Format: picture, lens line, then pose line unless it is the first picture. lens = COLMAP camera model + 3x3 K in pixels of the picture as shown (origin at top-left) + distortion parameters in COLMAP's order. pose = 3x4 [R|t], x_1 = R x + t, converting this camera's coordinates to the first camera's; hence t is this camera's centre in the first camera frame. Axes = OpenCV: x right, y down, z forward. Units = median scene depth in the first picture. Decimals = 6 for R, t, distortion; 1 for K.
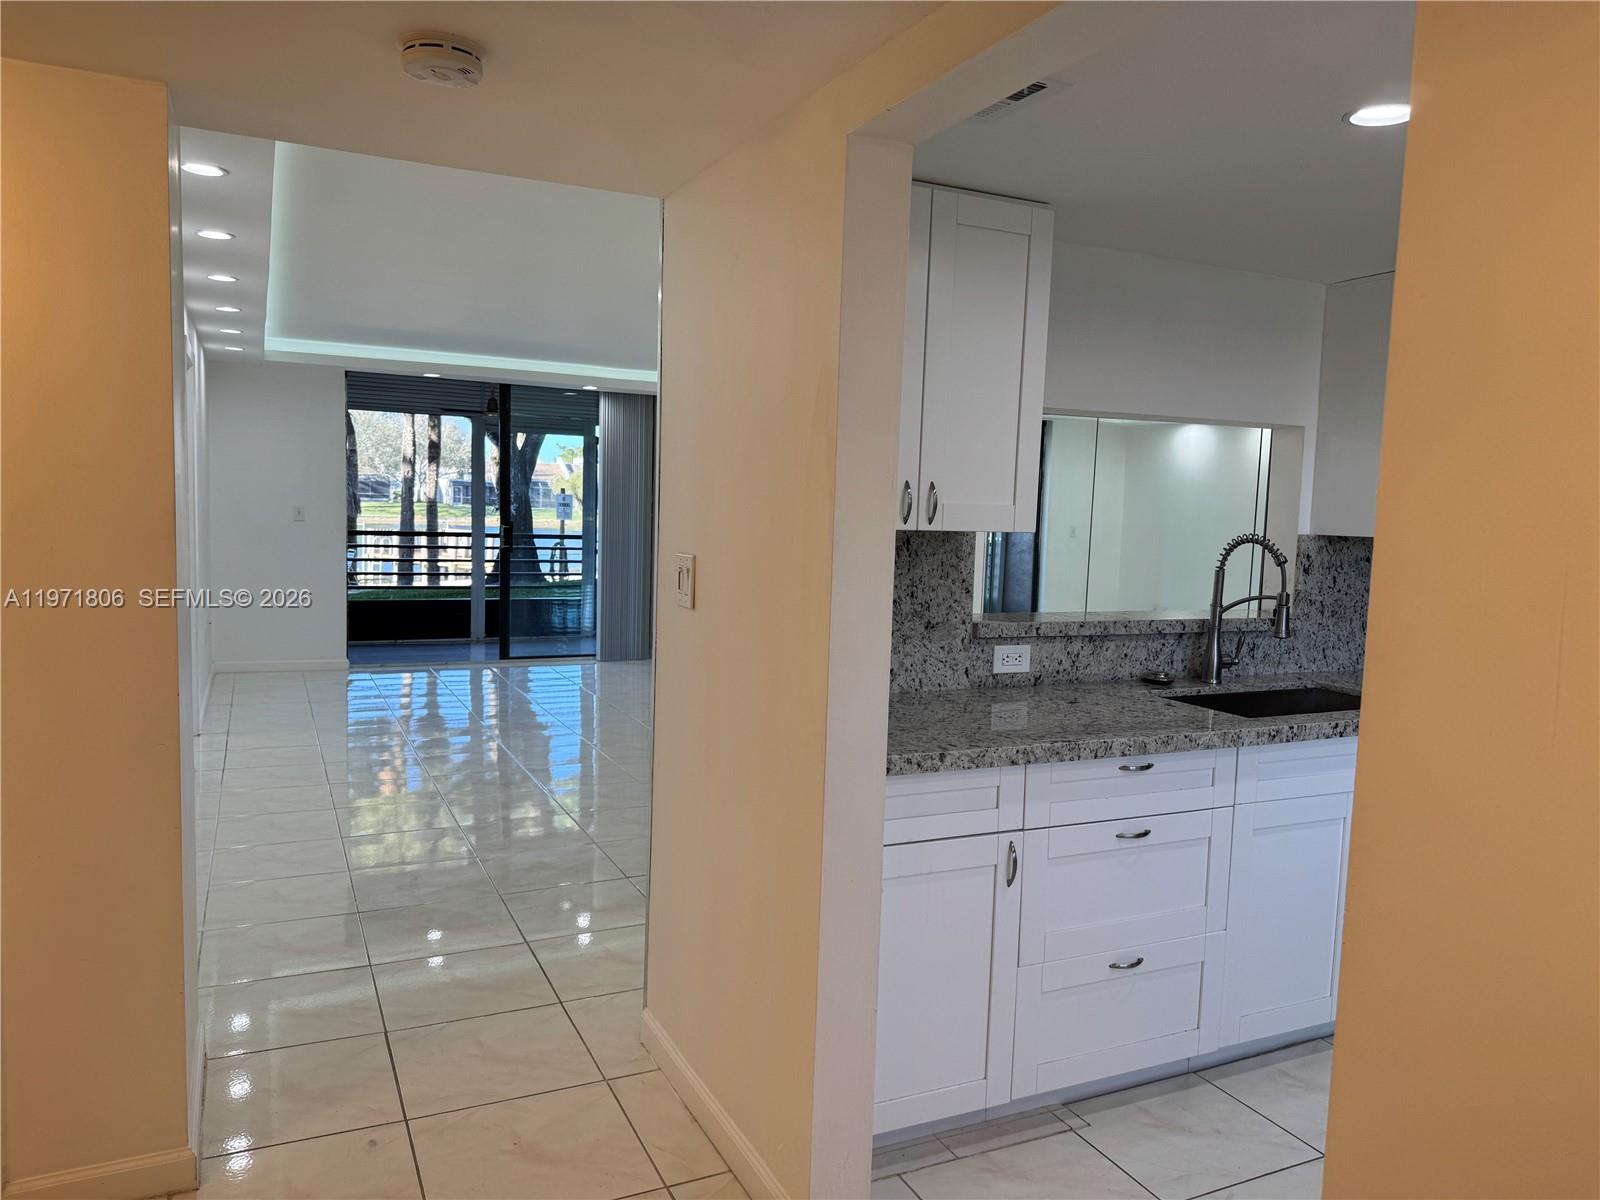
lens RADIAL K [[1124.1, 0, 822.8], [0, 1124.1, 614.0], [0, 0, 1]] dist [0.153493, -0.198522]
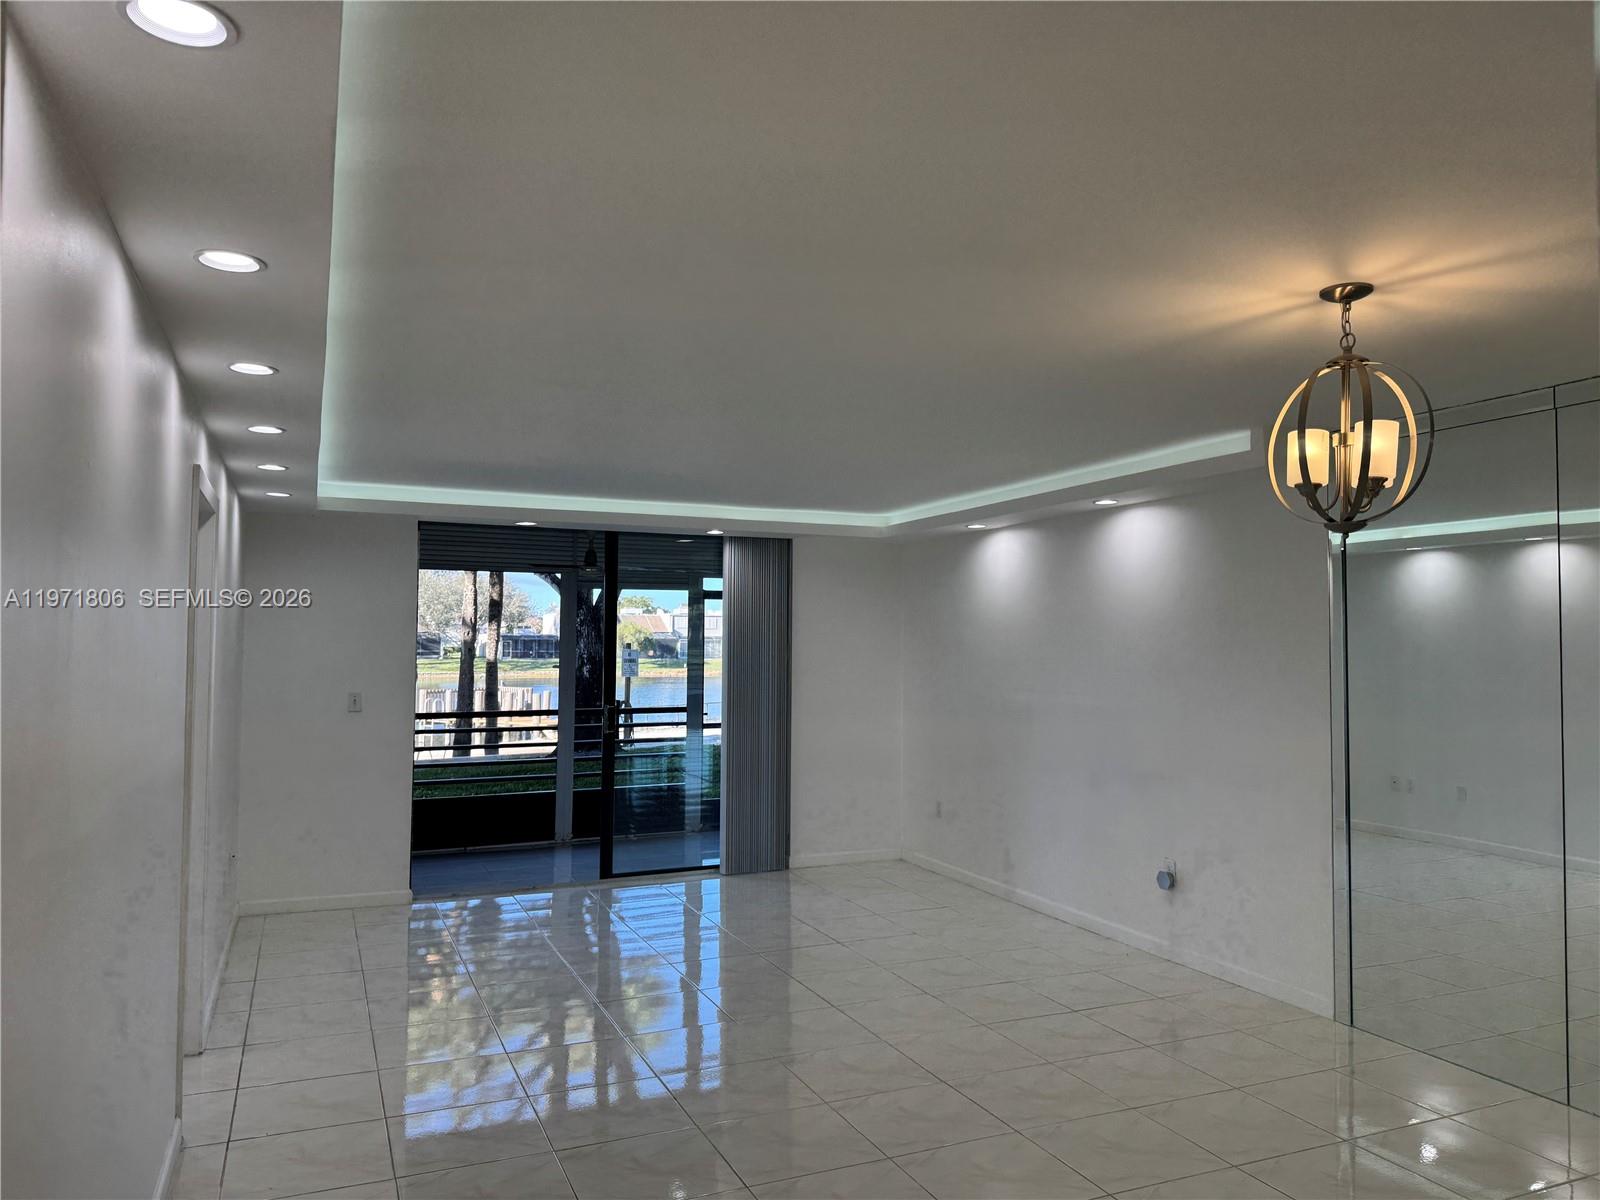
lens RADIAL K [[1124.1, 0, 822.8], [0, 1124.1, 614.0], [0, 0, 1]] dist [0.153493, -0.198522]
pose [[0.999064, -0.027143, -0.033674, -0.083777], [0.022704, 0.991791, -0.125834, -0.031445], [0.036813, 0.124952, 0.991480, 0.176179]]
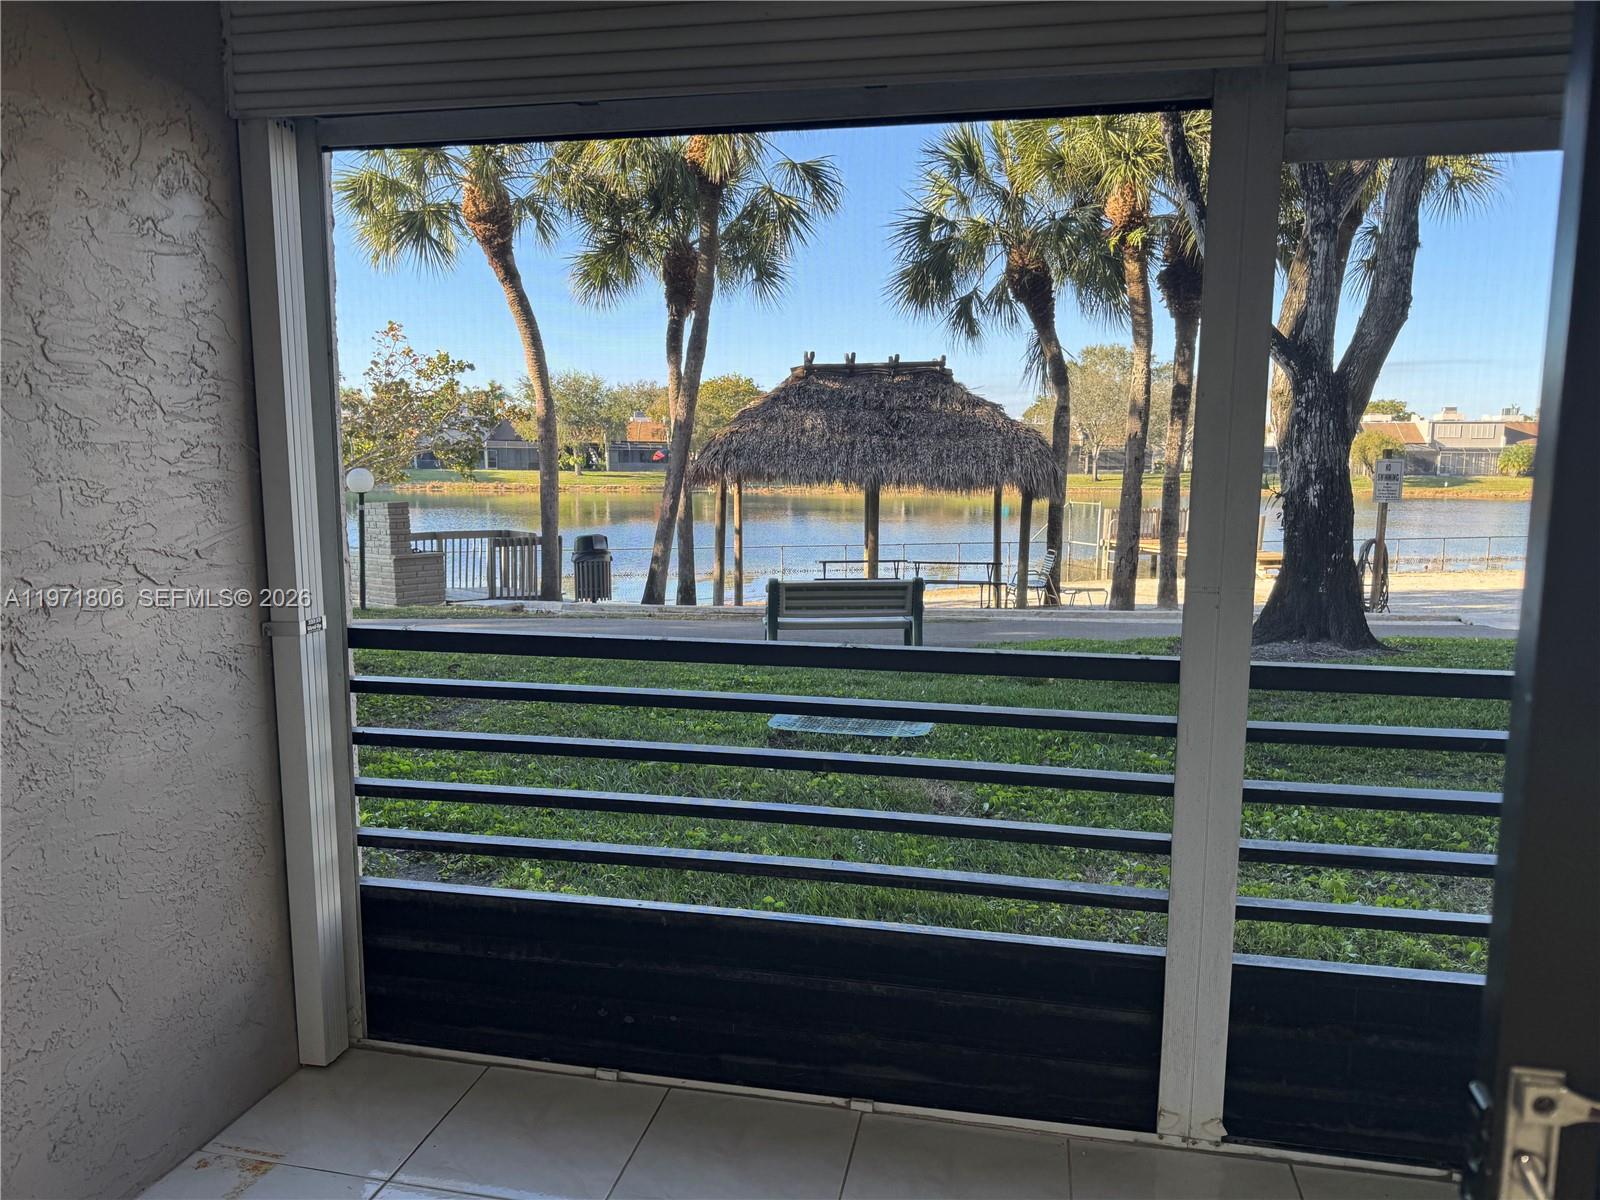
lens RADIAL K [[1124.1, 0, 822.8], [0, 1124.1, 614.0], [0, 0, 1]] dist [0.153493, -0.198522]
pose [[0.800043, 0.061085, -0.596825, -0.226036], [-0.044705, 0.998107, 0.042229, -0.083448], [0.598275, -0.007103, 0.801259, 0.757504]]
